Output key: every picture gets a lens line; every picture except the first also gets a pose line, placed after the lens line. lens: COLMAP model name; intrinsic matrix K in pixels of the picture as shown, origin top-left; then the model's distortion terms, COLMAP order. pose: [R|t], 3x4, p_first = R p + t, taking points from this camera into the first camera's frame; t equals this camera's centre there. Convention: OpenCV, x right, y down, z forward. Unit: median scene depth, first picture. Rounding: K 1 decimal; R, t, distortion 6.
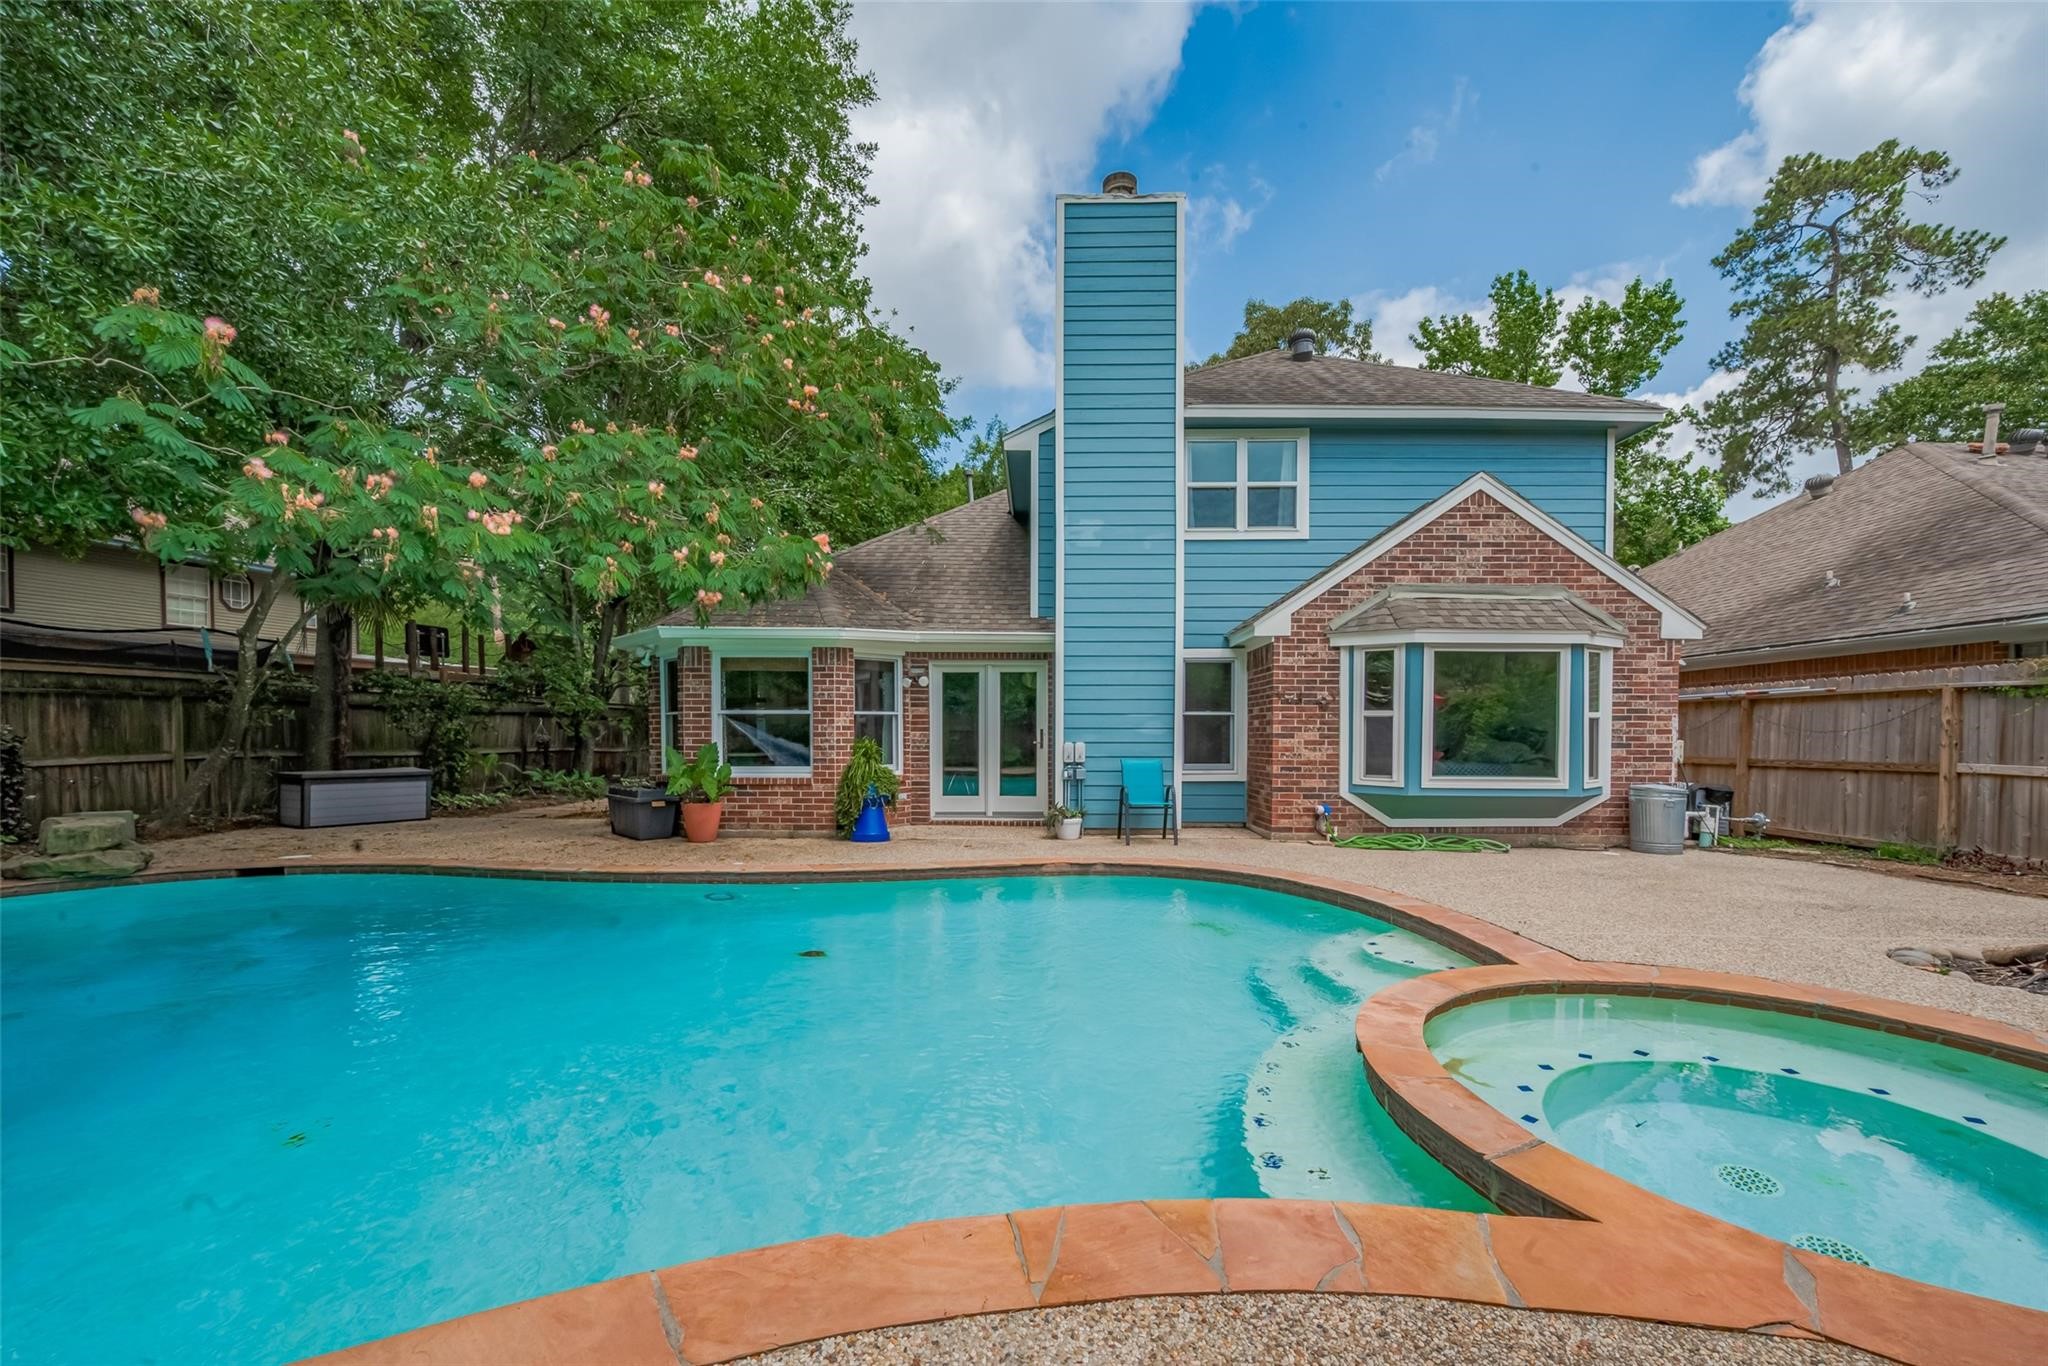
lens RADIAL K [[809.5, 0, 1022.8], [0, 809.5, 738.1], [0, 0, 1]] dist [-0.000905, 0.000039]
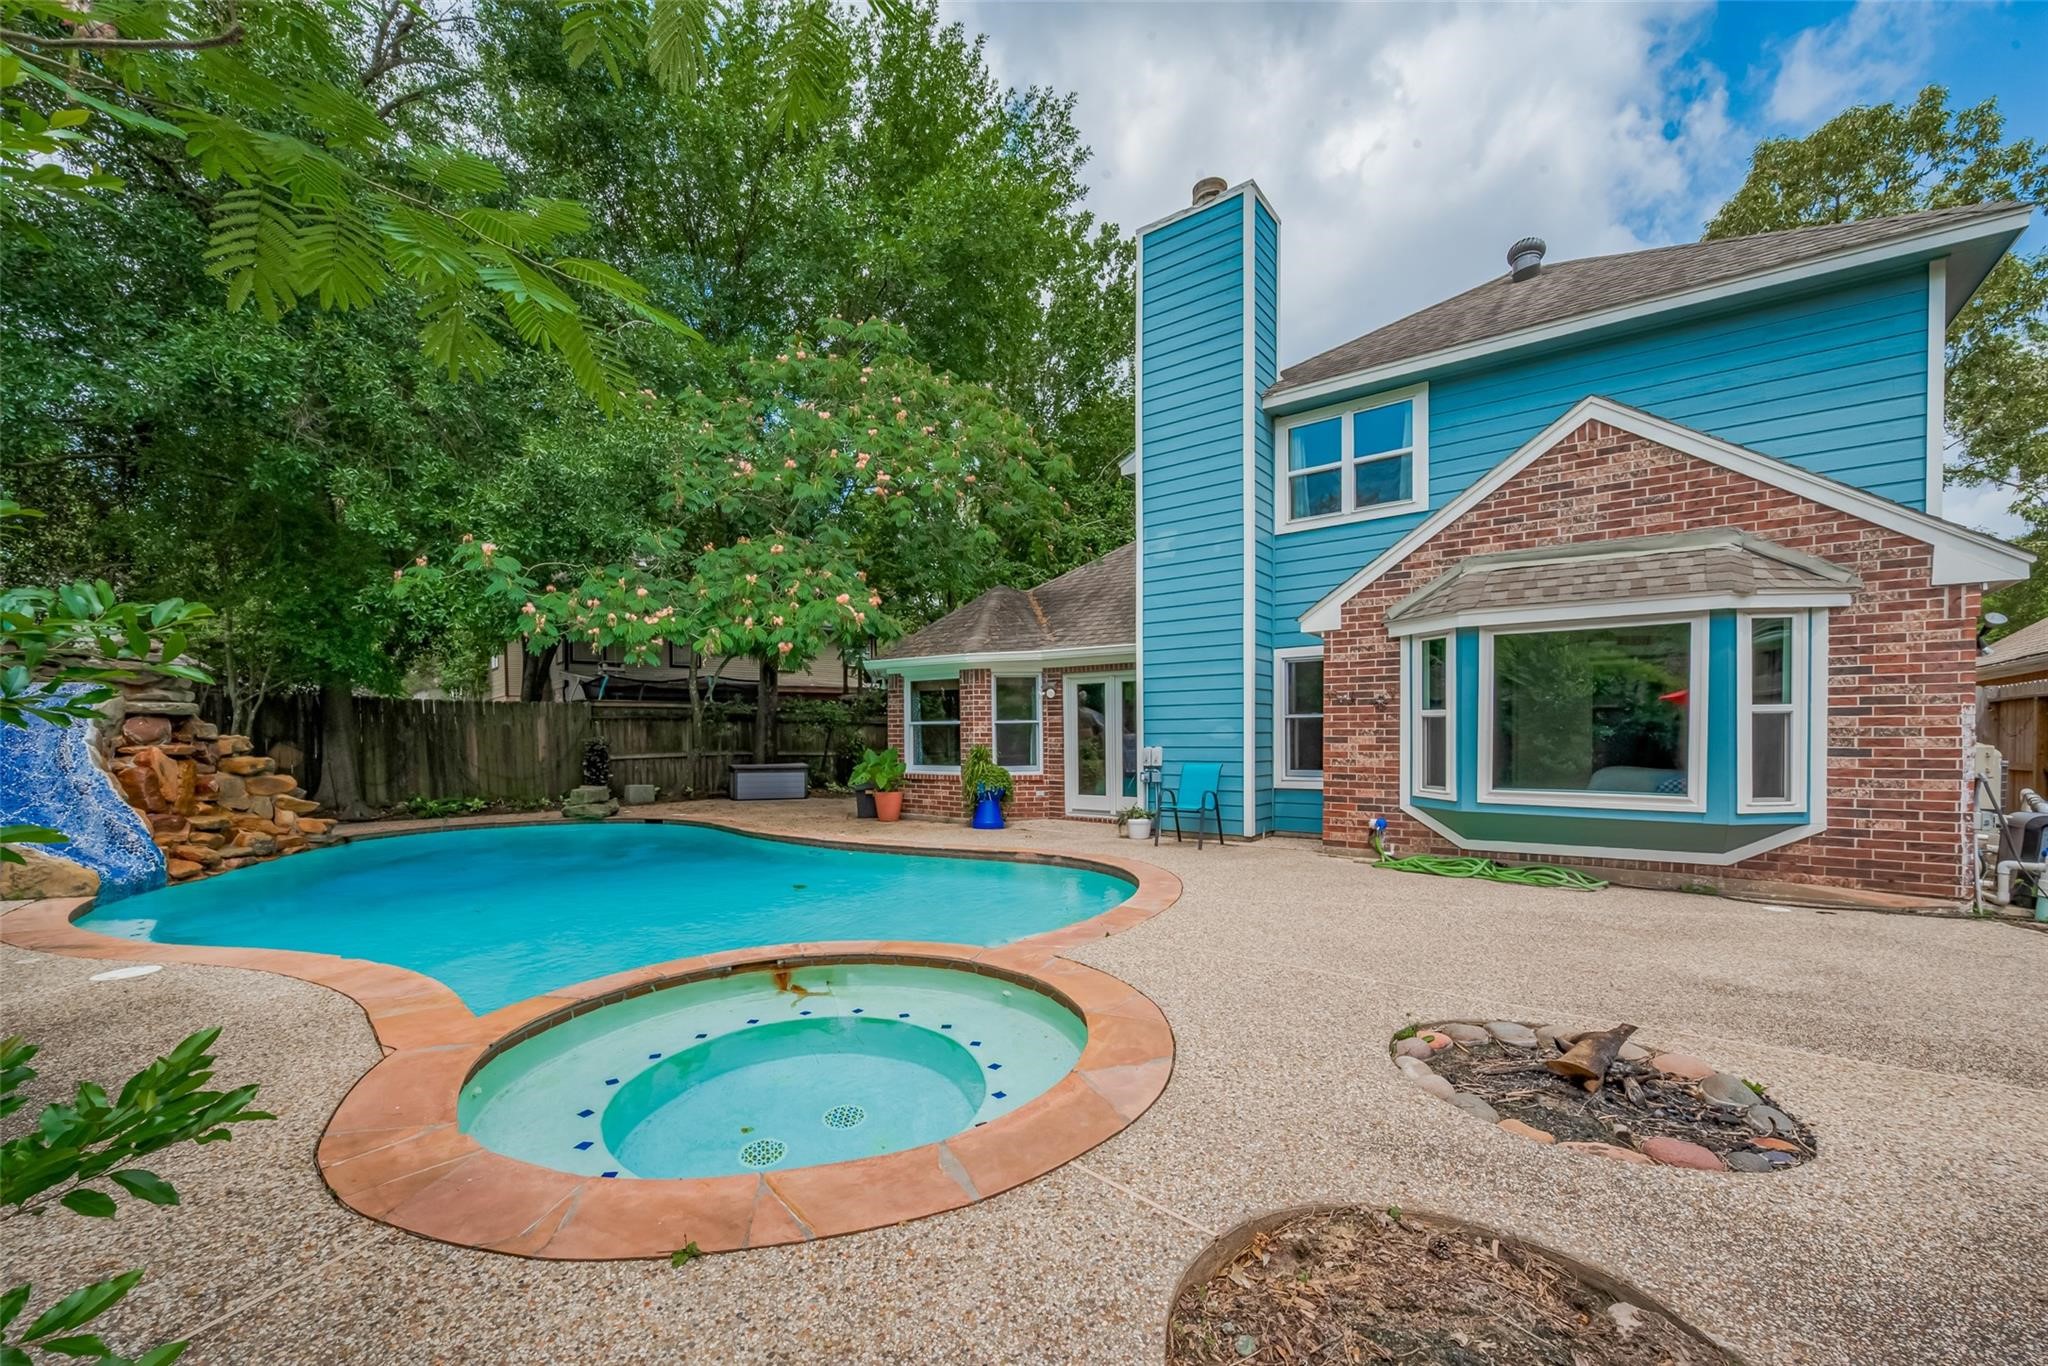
lens RADIAL K [[815.2, 0, 1026.2], [0, 815.2, 742.6], [0, 0, 1]] dist [-0.004913, -0.000182]
pose [[0.804747, -0.001876, -0.593615, 0.587900], [0.002343, 0.999997, 0.000017, -0.000775], [0.593613, -0.001404, 0.804749, 0.059064]]
